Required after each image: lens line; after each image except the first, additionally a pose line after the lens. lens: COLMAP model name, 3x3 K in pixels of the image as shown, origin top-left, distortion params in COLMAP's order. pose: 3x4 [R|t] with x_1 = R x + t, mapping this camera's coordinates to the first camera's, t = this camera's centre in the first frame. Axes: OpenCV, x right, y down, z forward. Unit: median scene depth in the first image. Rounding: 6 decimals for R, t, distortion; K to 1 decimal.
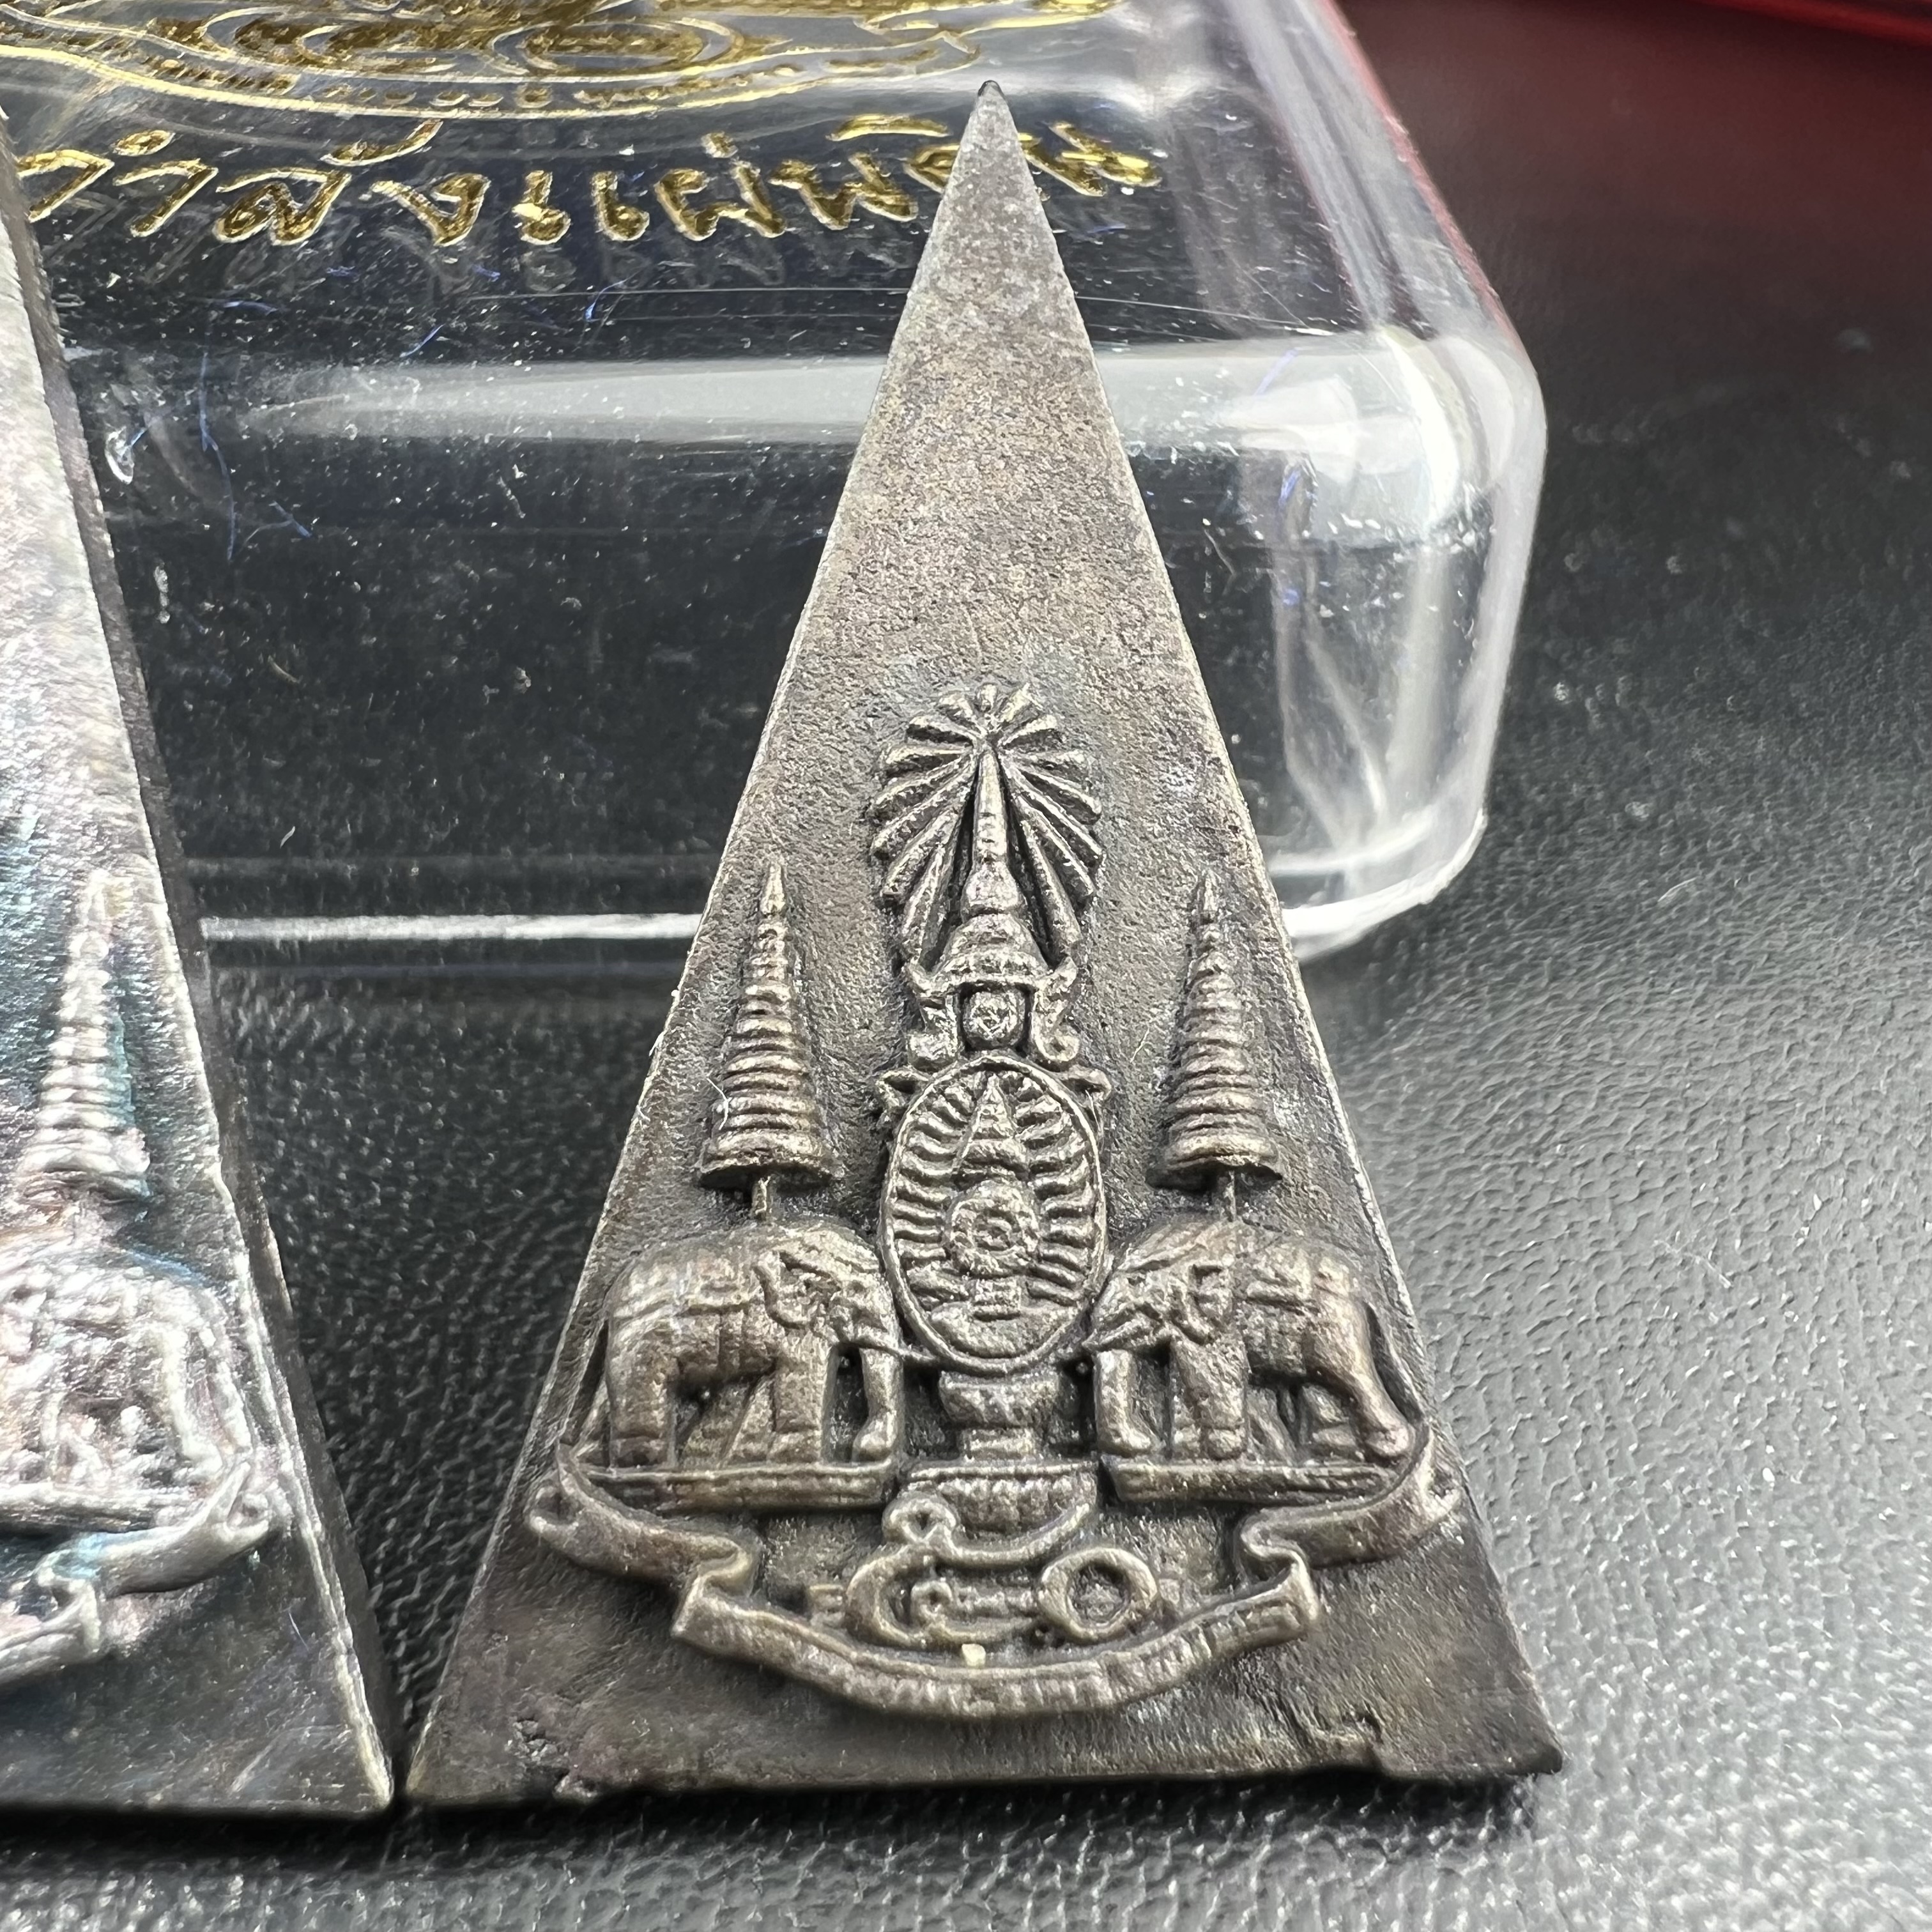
lens RADIAL K [[2044.2, 0, 977.4], [0, 2044.2, 969.0], [0, 0, 1]] dist [-0.008900, 0.000000]
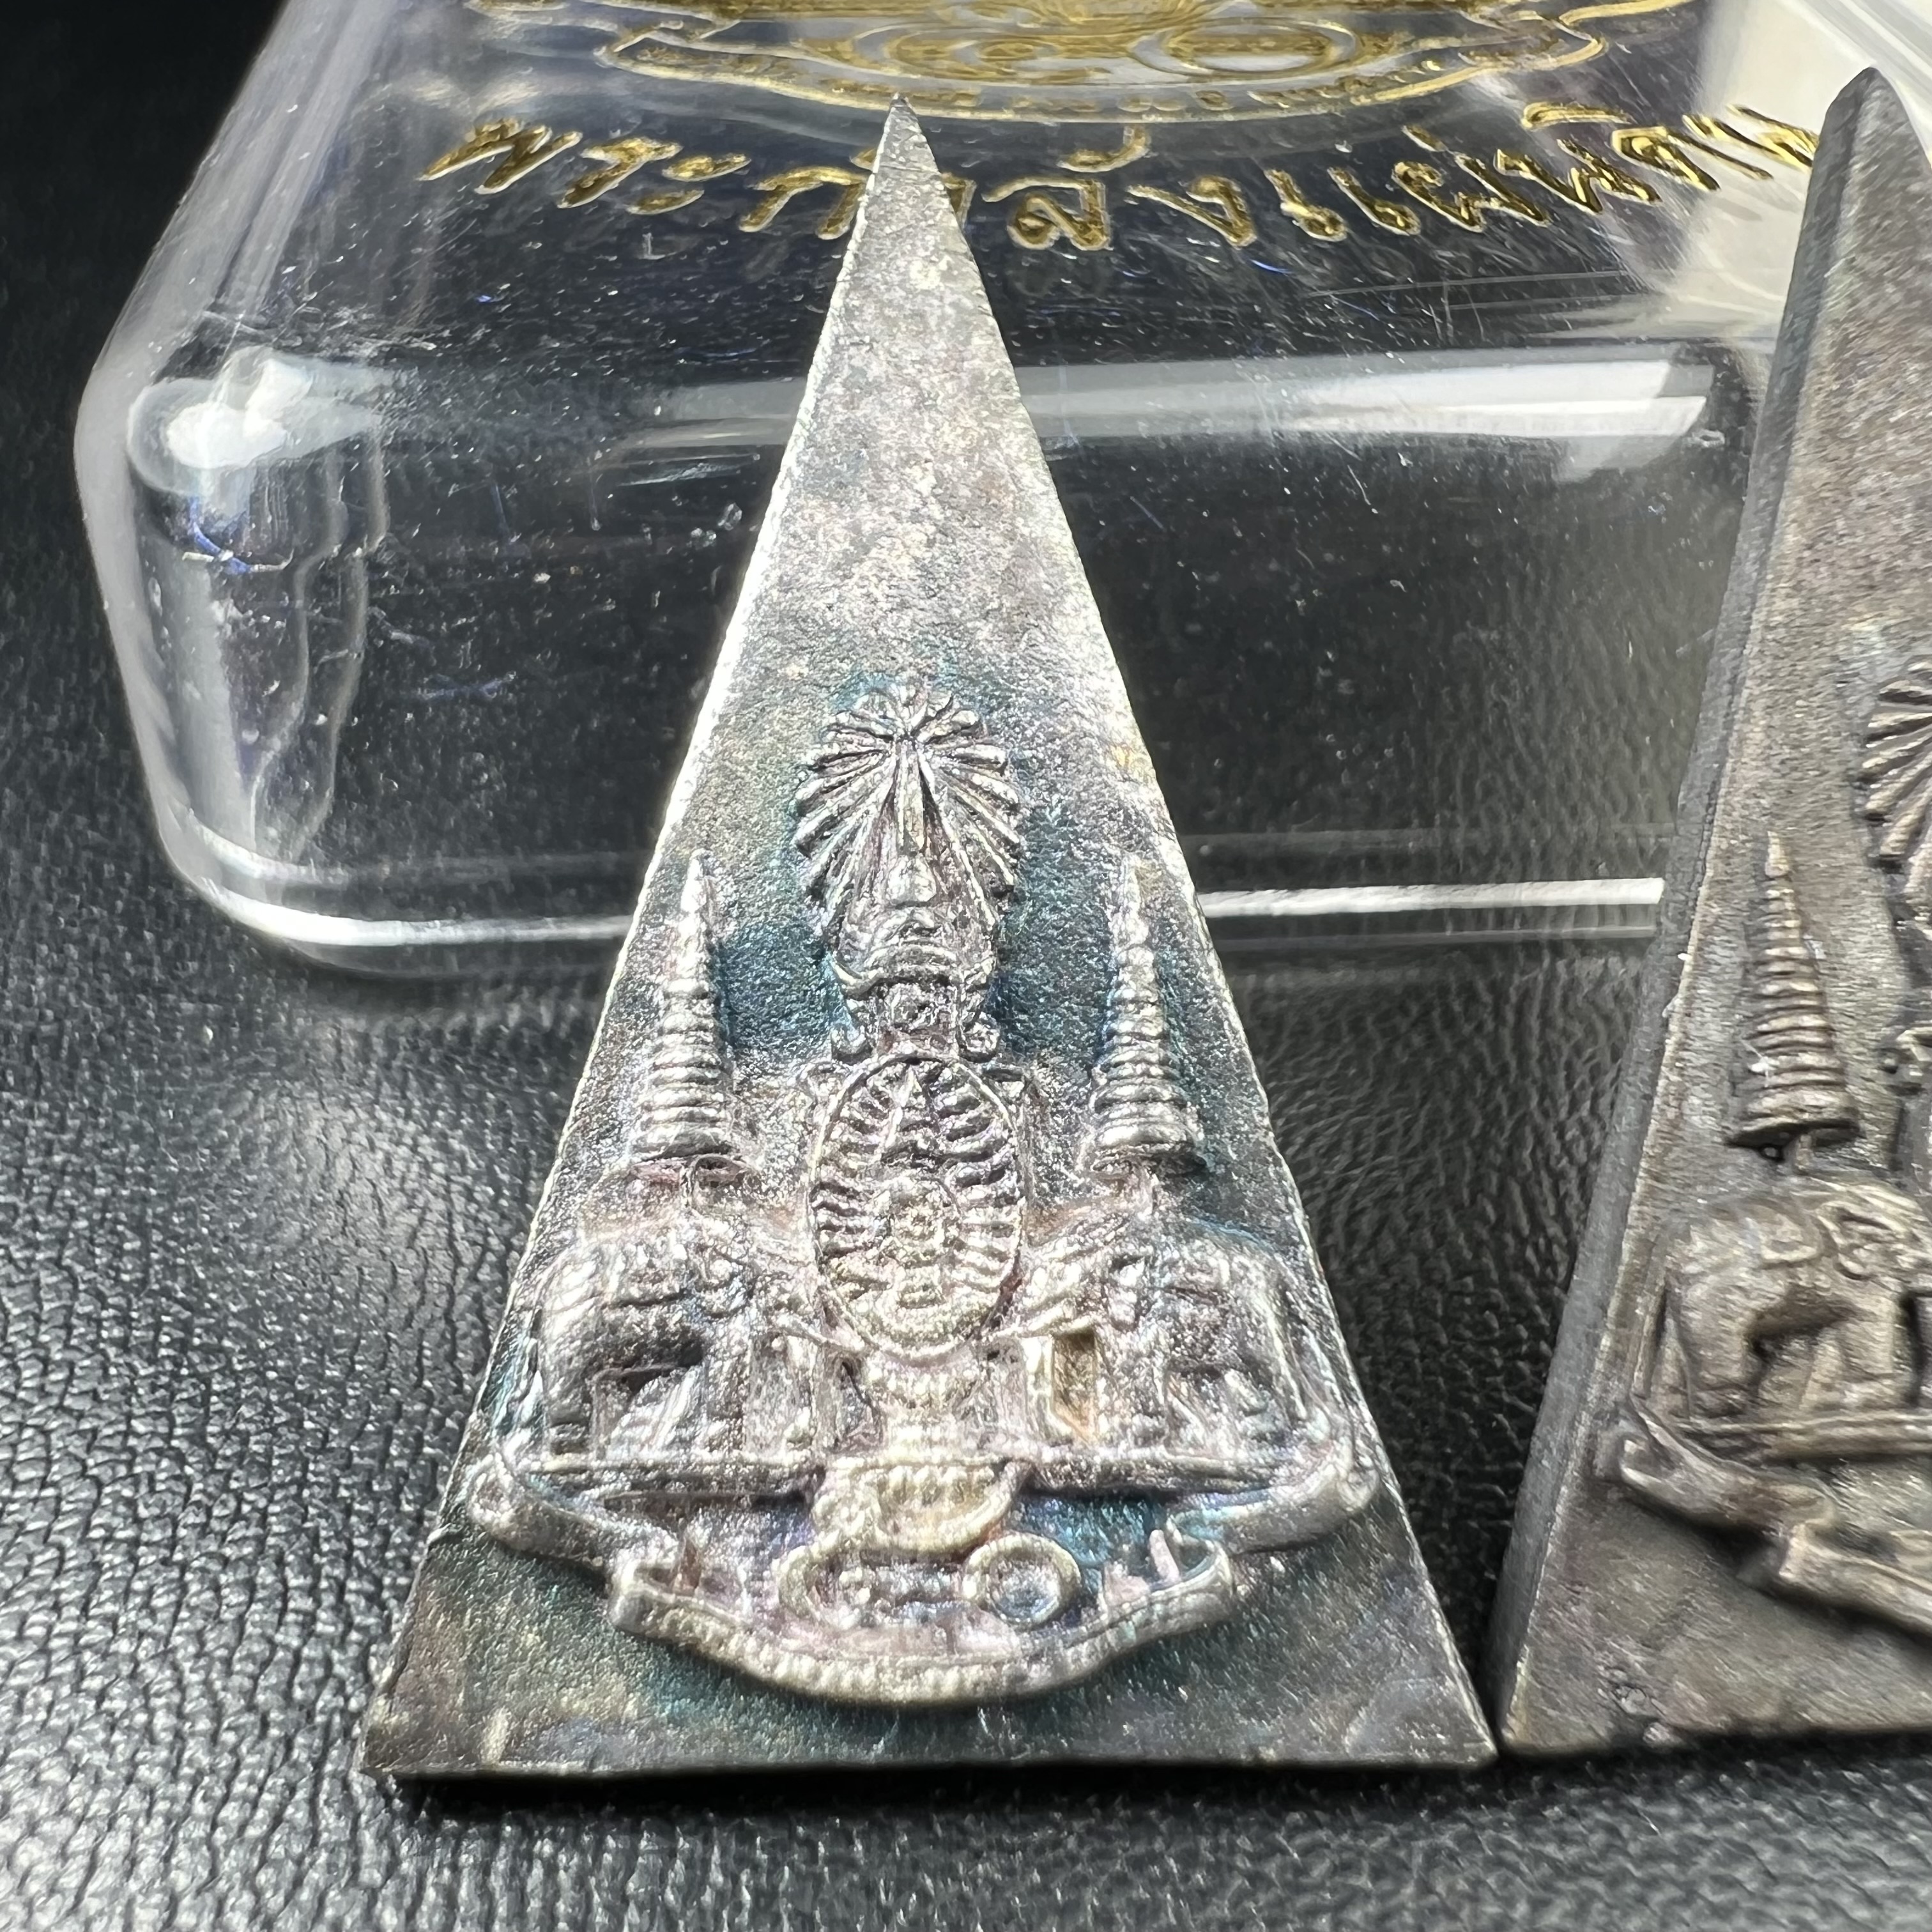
lens RADIAL K [[2042.9, 0, 862.6], [0, 2042.9, 900.1], [0, 0, 1]] dist [-0.013556, 0.000000]
pose [[0.998947, -0.028758, -0.035735, -0.515200], [0.027952, 0.999348, -0.022848, -0.004805], [0.036369, 0.021825, 0.999100, -0.040153]]
